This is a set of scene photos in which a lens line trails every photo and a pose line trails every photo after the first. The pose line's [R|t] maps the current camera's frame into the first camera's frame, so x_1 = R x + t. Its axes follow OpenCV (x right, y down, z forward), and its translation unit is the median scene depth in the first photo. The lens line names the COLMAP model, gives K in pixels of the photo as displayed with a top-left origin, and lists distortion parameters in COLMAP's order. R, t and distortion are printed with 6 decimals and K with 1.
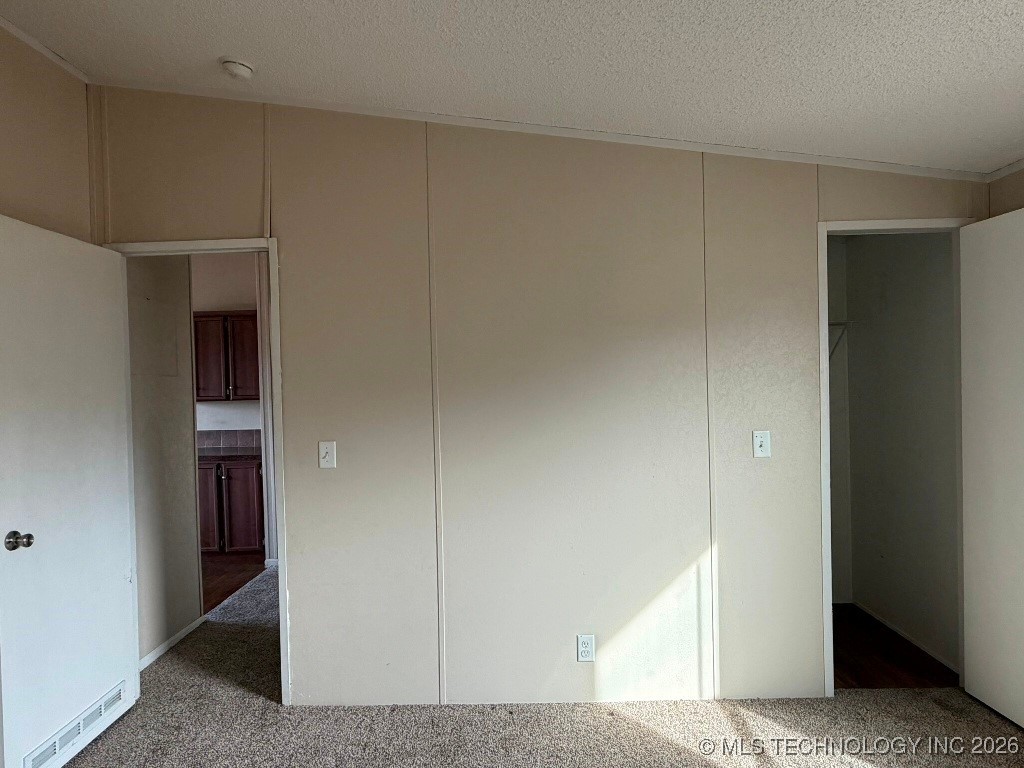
lens RADIAL K [[599.7, 0, 508.3], [0, 599.7, 380.8], [0, 0, 1]] dist [-0.000929, 0.005072]
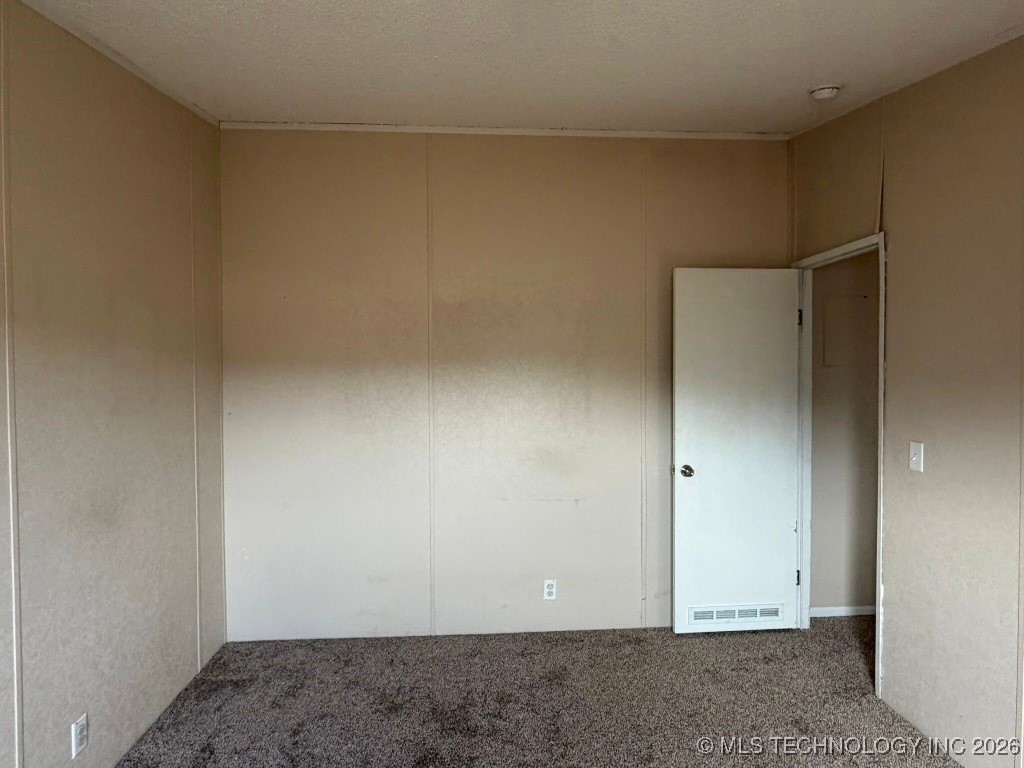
lens RADIAL K [[599.7, 0, 509.0], [0, 599.7, 385.1], [0, 0, 1]] dist [-0.000929, 0.005072]
pose [[0.103394, 0.047007, -0.993529, 0.551001], [-0.004092, 0.998894, 0.046835, -0.028519], [0.994632, -0.000777, 0.103472, 0.279112]]
